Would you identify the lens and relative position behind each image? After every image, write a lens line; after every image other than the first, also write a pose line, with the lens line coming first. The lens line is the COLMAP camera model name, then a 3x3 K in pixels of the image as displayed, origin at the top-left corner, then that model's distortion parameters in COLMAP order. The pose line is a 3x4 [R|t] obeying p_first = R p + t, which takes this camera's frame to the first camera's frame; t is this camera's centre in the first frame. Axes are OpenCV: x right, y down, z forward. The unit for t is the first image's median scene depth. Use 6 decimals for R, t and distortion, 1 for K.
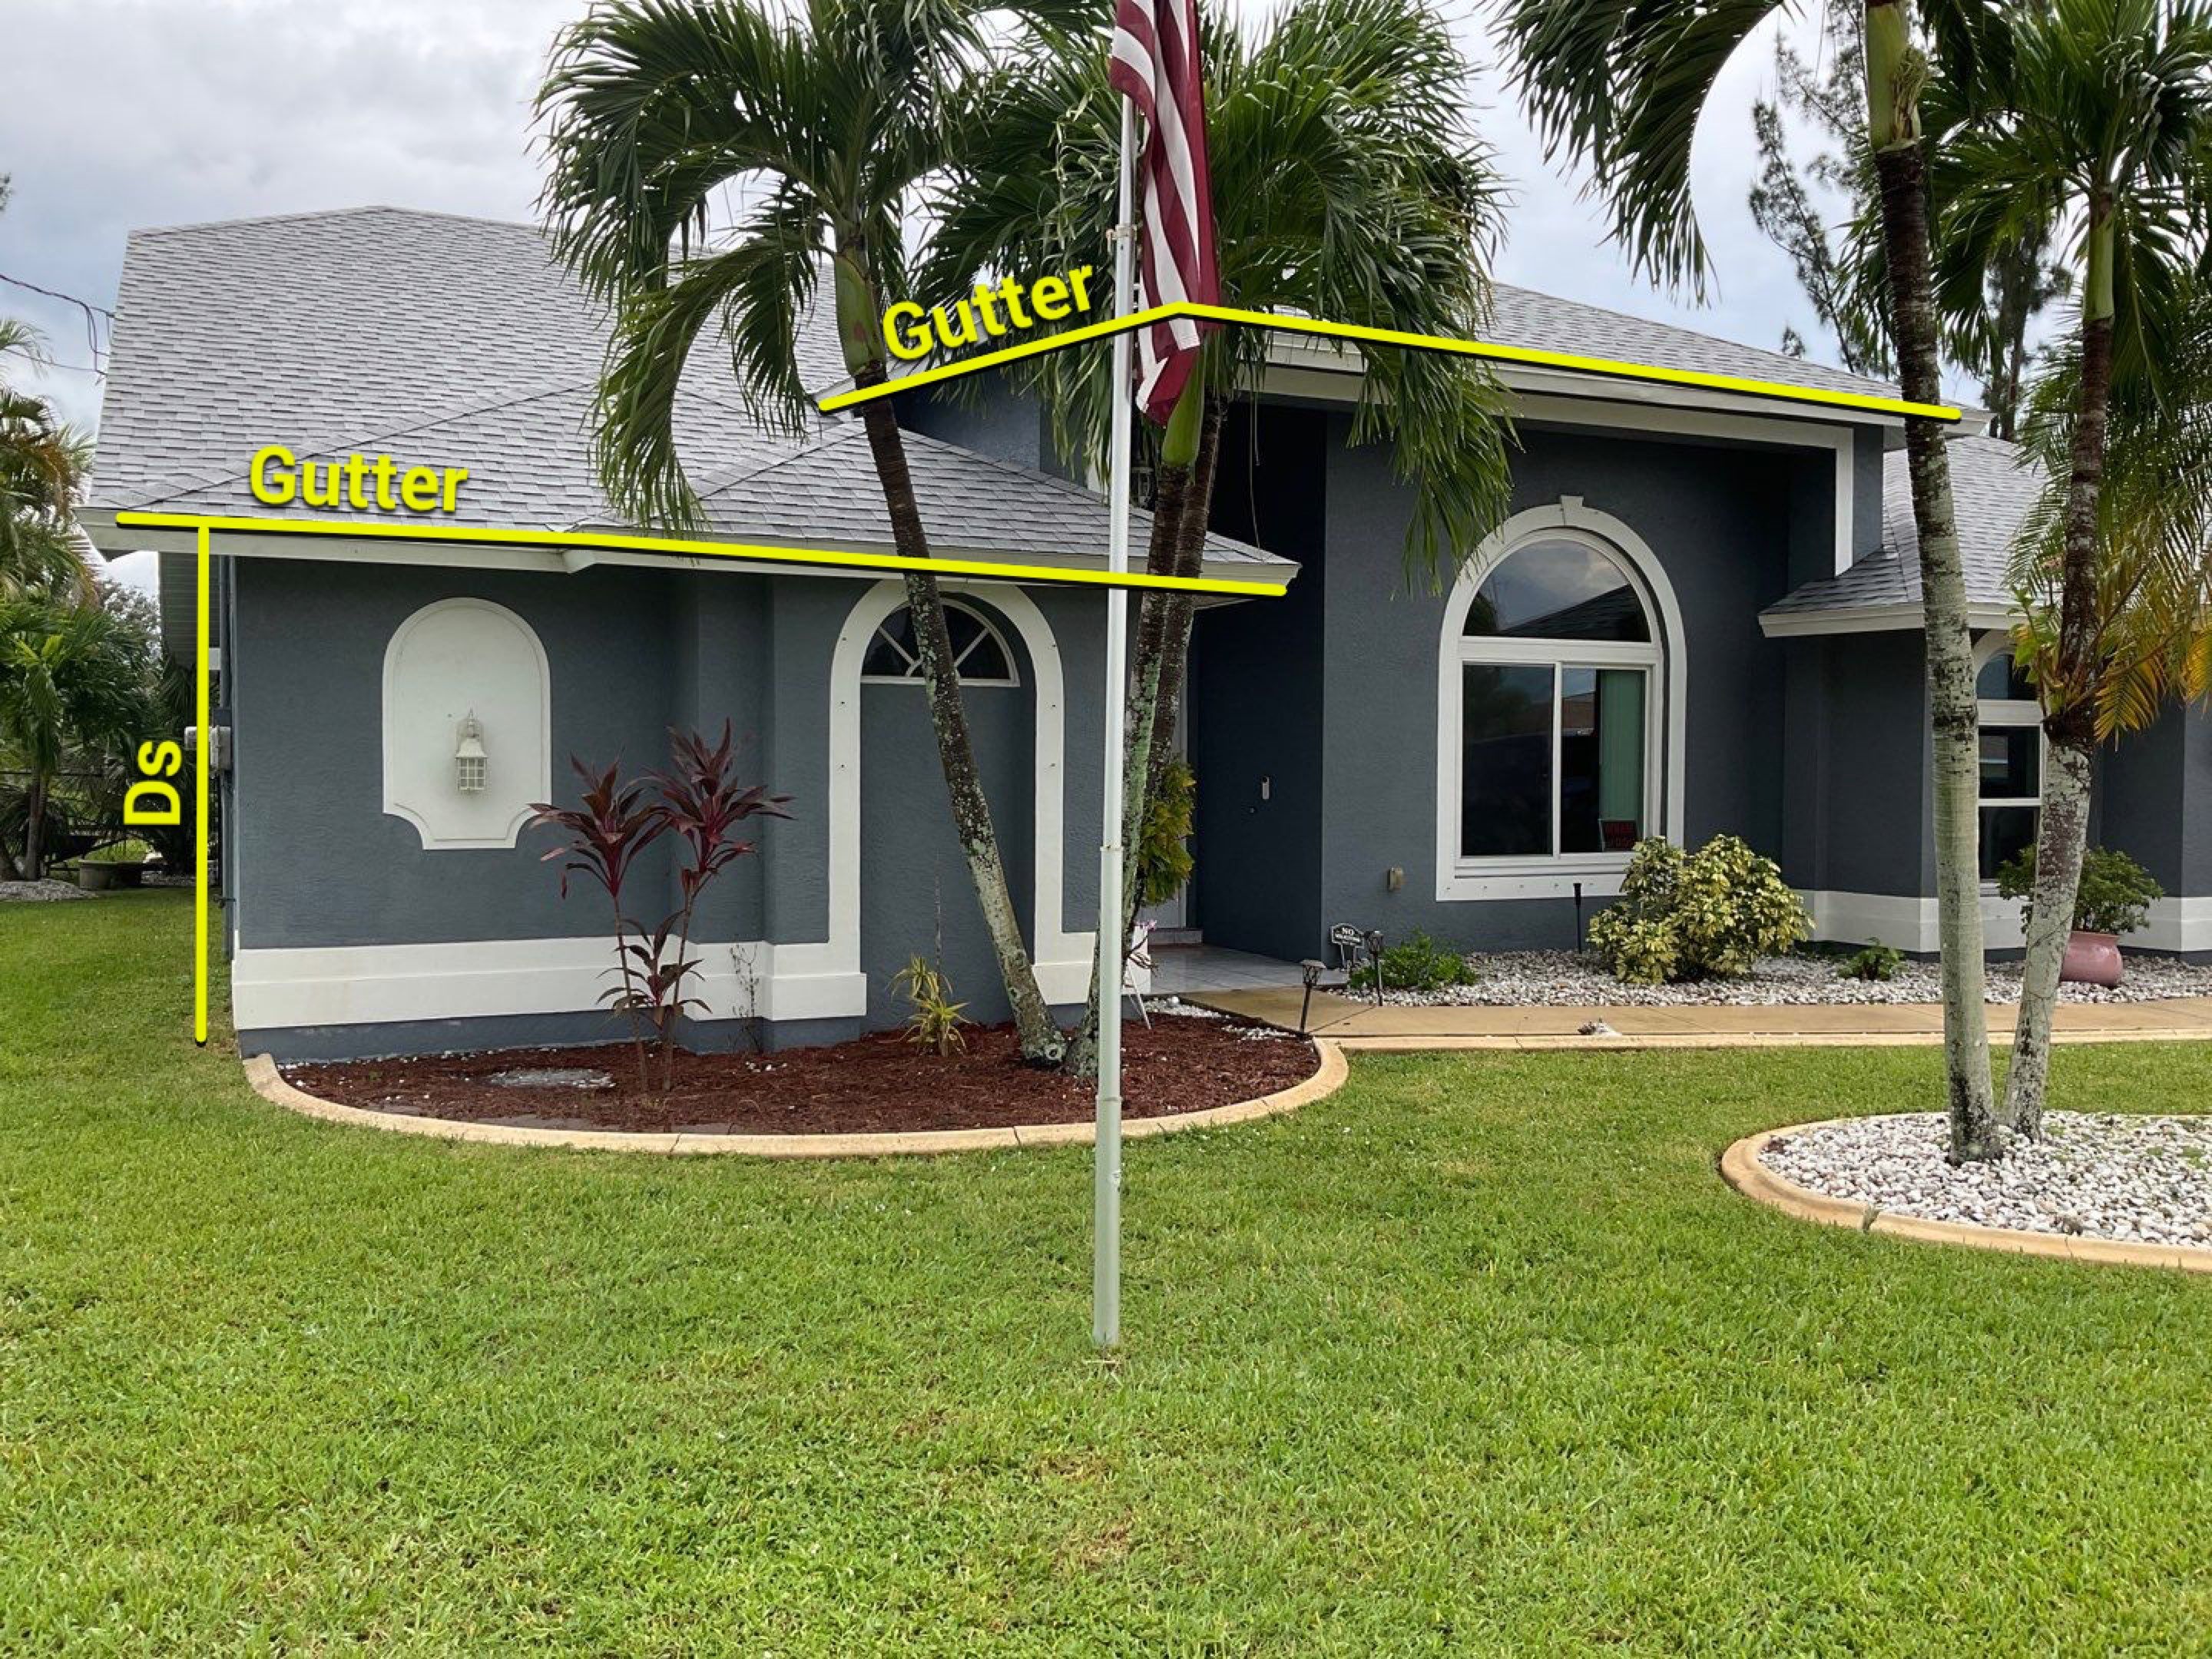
lens RADIAL K [[1872.2, 0, 1090.8], [0, 1872.2, 831.9], [0, 0, 1]] dist [0.108517, -0.209132]
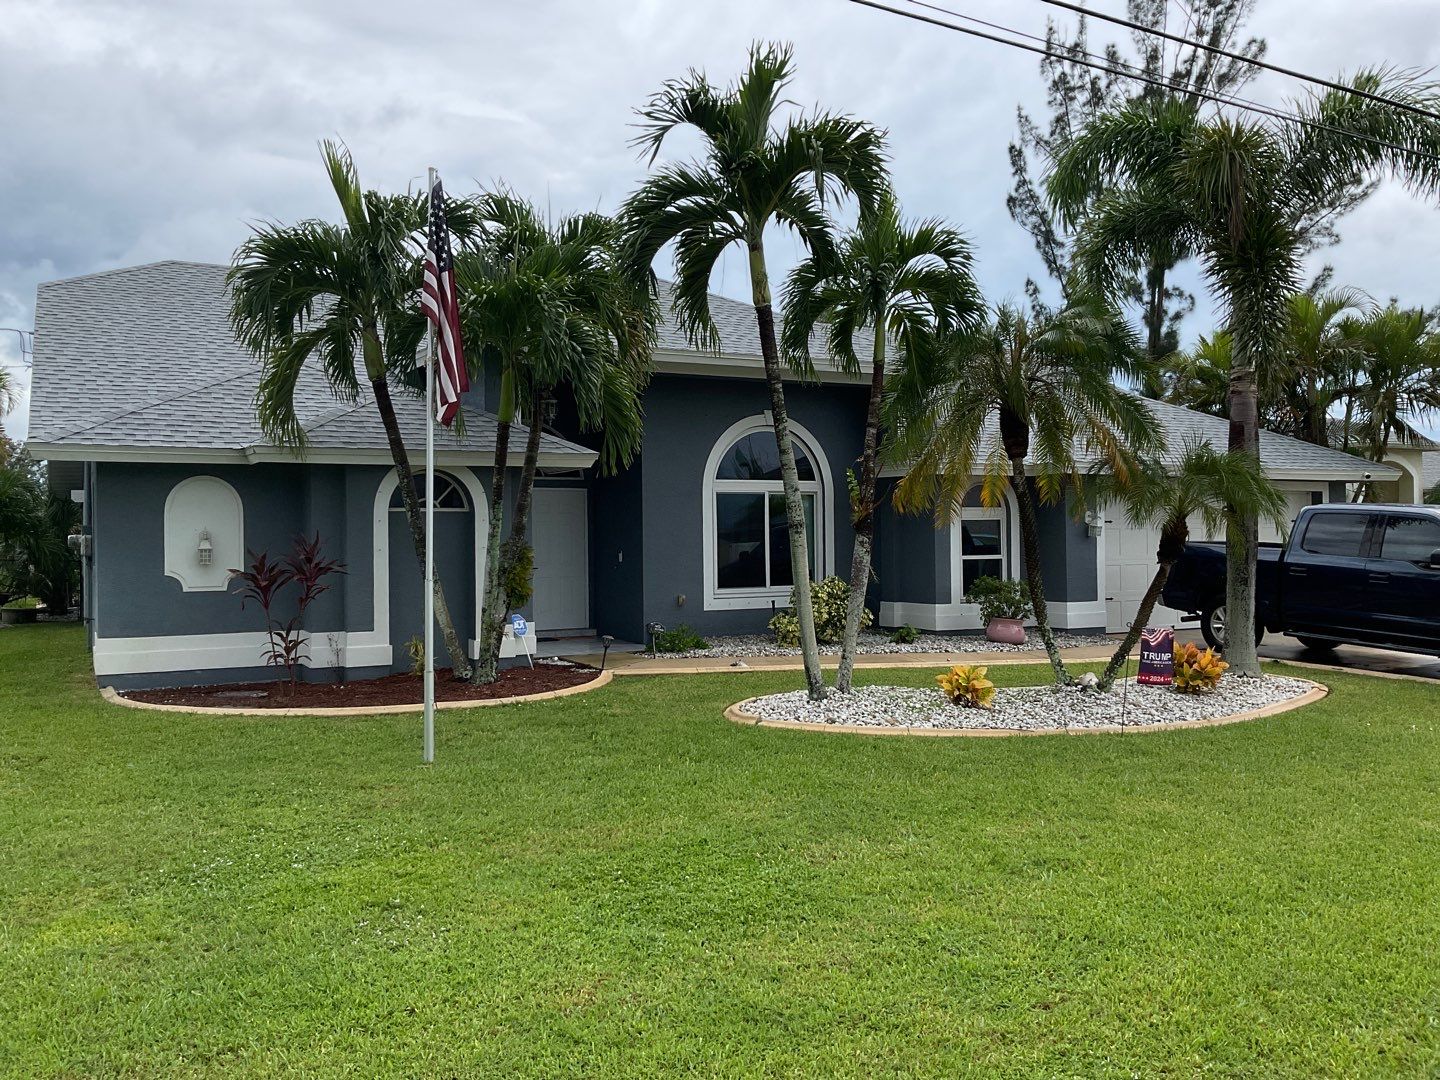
lens RADIAL K [[1244.5, 0, 724.1], [0, 1244.5, 537.0], [0, 0, 1]] dist [0.104418, -0.210172]
pose [[0.998716, -0.016292, 0.047976, 0.161182], [0.018148, 0.999093, -0.038521, 0.010912], [-0.047305, 0.039342, 0.998105, -0.385360]]
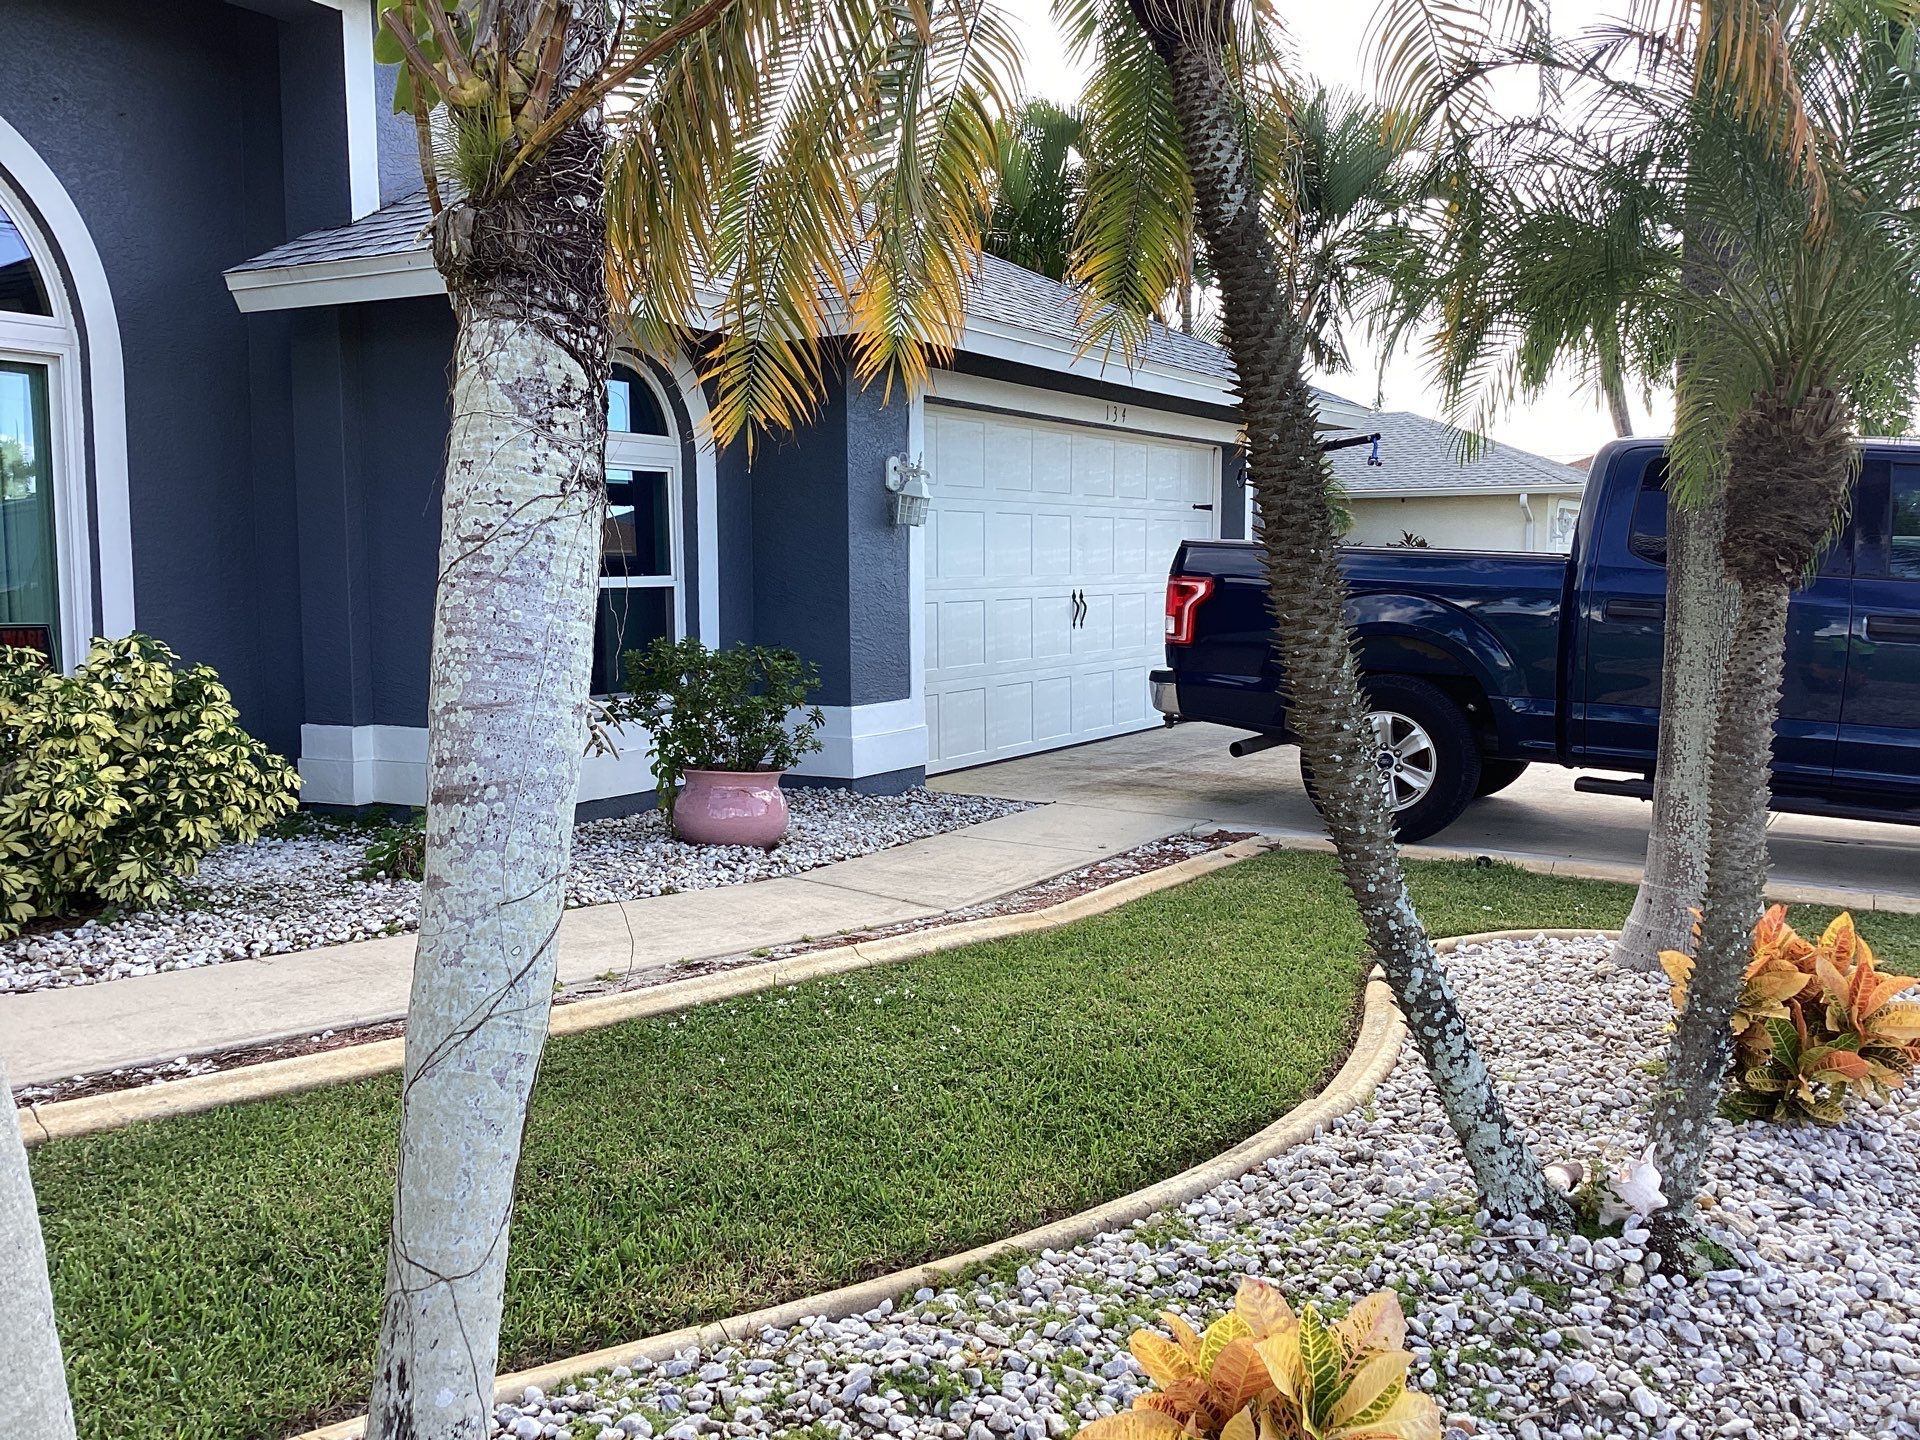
lens RADIAL K [[1700.6, 0, 960.0], [0, 1700.6, 720.0], [0, 0, 1]] dist [0.139439, -0.263413]
pose [[0.825715, -0.060539, 0.560829, 0.268111], [0.031767, 0.997637, 0.060920, 0.000711], [-0.563192, -0.032486, 0.825687, 0.483023]]
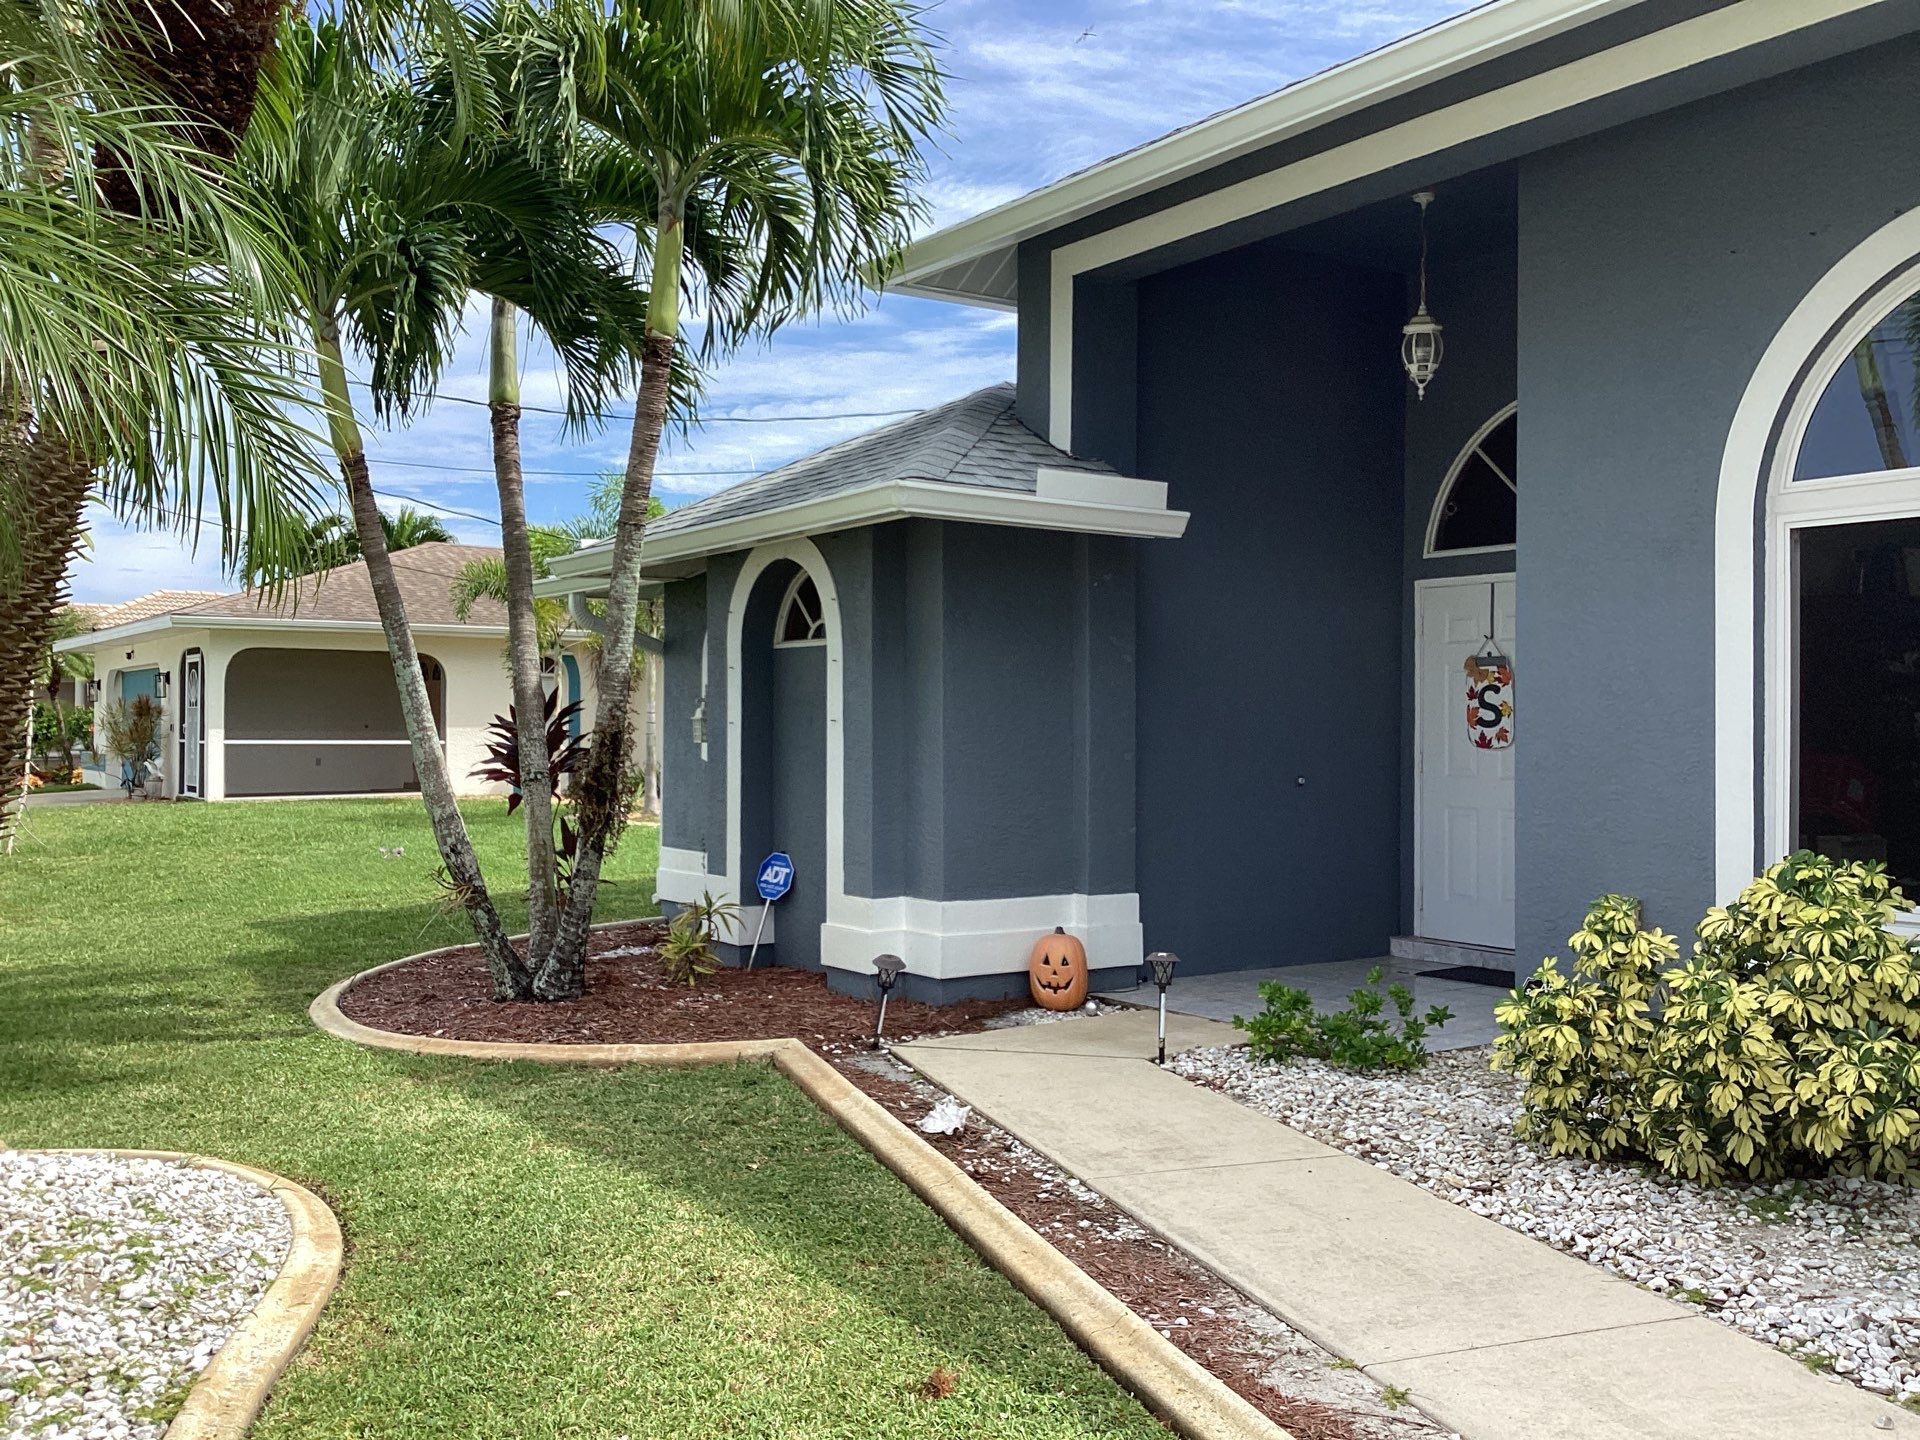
lens RADIAL K [[1659.3, 0, 965.4], [0, 1659.3, 715.9], [0, 0, 1]] dist [0.104418, -0.210172]
pose [[0.174174, -0.017057, -0.984567, 0.707113], [-0.047316, 0.998550, -0.025670, -0.014566], [0.983577, 0.051057, 0.173115, 0.773719]]
